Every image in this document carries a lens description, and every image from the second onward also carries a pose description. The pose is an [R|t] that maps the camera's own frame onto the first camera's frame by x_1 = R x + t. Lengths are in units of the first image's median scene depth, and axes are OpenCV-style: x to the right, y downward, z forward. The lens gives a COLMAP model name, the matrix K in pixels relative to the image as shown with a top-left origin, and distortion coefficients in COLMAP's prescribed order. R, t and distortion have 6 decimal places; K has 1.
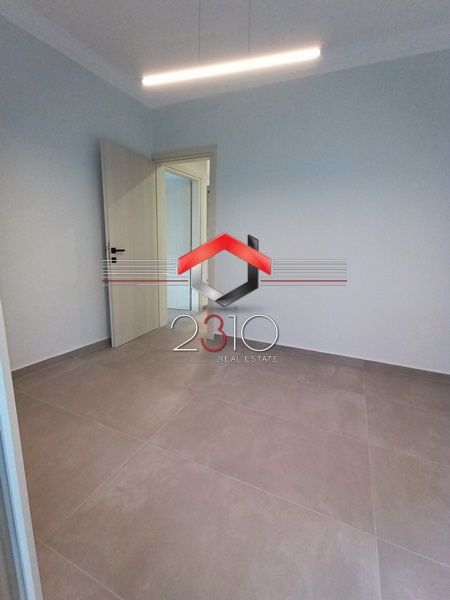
lens RADIAL K [[274.5, 0, 227.7], [0, 274.5, 298.2], [0, 0, 1]] dist [-0.000059, 0.000724]
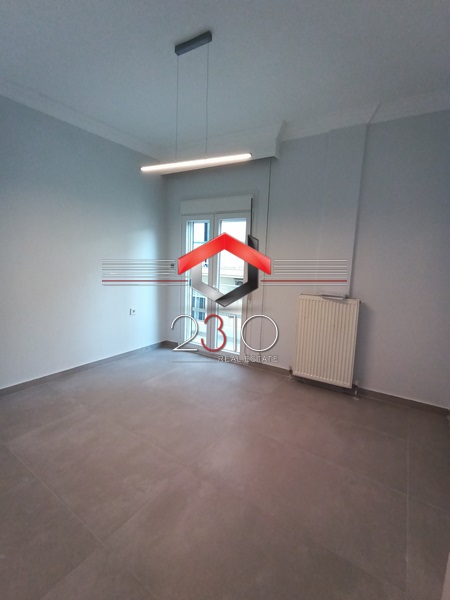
lens RADIAL K [[274.5, 0, 227.7], [0, 274.5, 298.2], [0, 0, 1]] dist [-0.000059, 0.000724]
pose [[-0.984524, -0.087165, 0.152033, -0.367529], [-0.028121, 0.934868, 0.353881, -0.512200], [-0.172977, 0.344129, -0.922851, 1.870266]]
